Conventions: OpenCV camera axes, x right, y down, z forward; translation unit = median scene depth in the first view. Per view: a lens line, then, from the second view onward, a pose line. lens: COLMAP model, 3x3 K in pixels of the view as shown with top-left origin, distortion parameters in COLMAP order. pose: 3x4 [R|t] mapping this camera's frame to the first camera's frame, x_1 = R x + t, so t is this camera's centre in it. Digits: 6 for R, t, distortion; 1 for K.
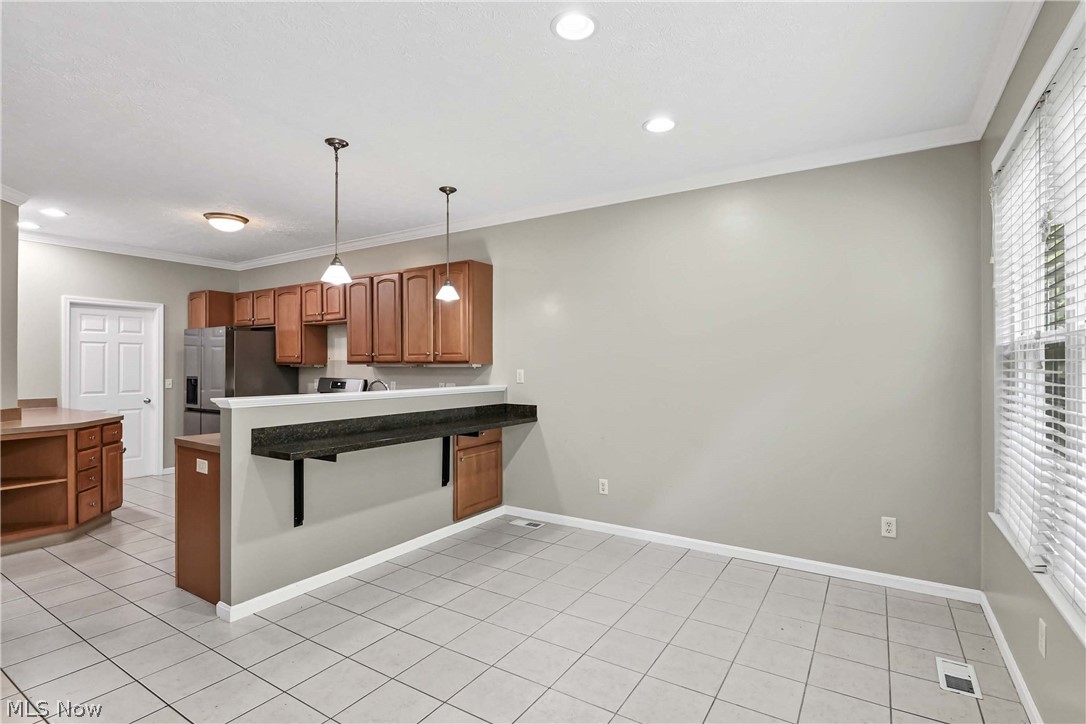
lens RADIAL K [[511.1, 0, 551.4], [0, 511.1, 362.3], [0, 0, 1]] dist [0.006367, -0.011066]
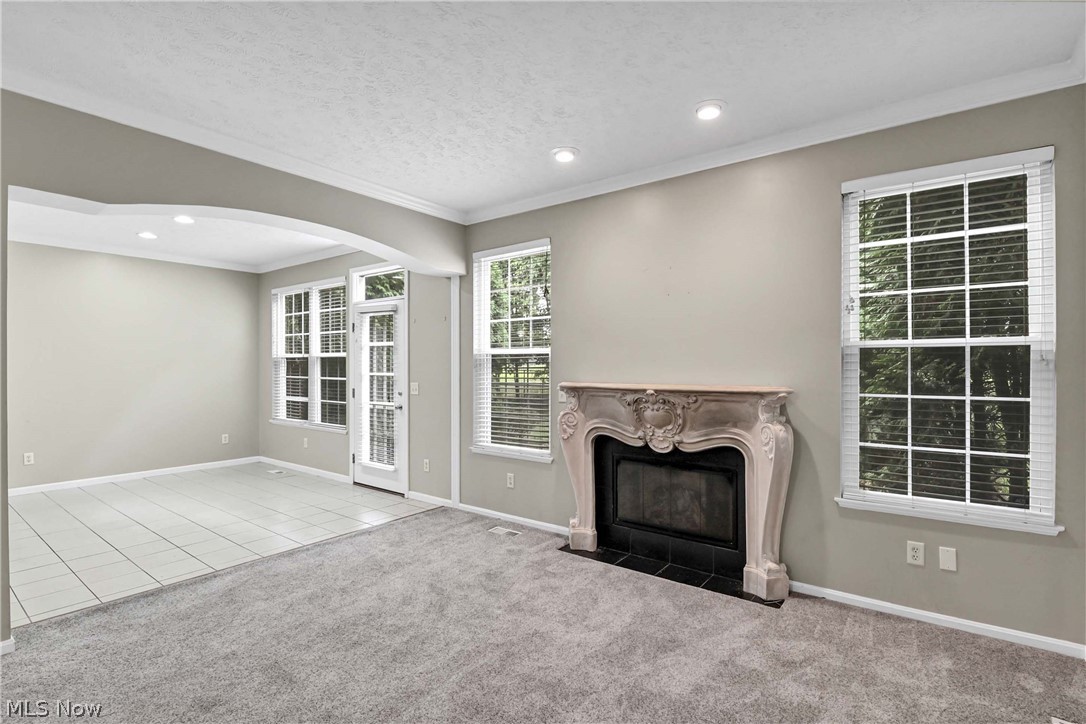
lens RADIAL K [[511.1, 0, 551.4], [0, 511.1, 362.3], [0, 0, 1]] dist [0.006367, -0.011066]
pose [[0.080784, 0.002561, 0.996728, -0.913819], [-0.002276, 0.999995, -0.002385, -0.002983], [-0.996729, -0.002076, 0.080790, -0.364279]]
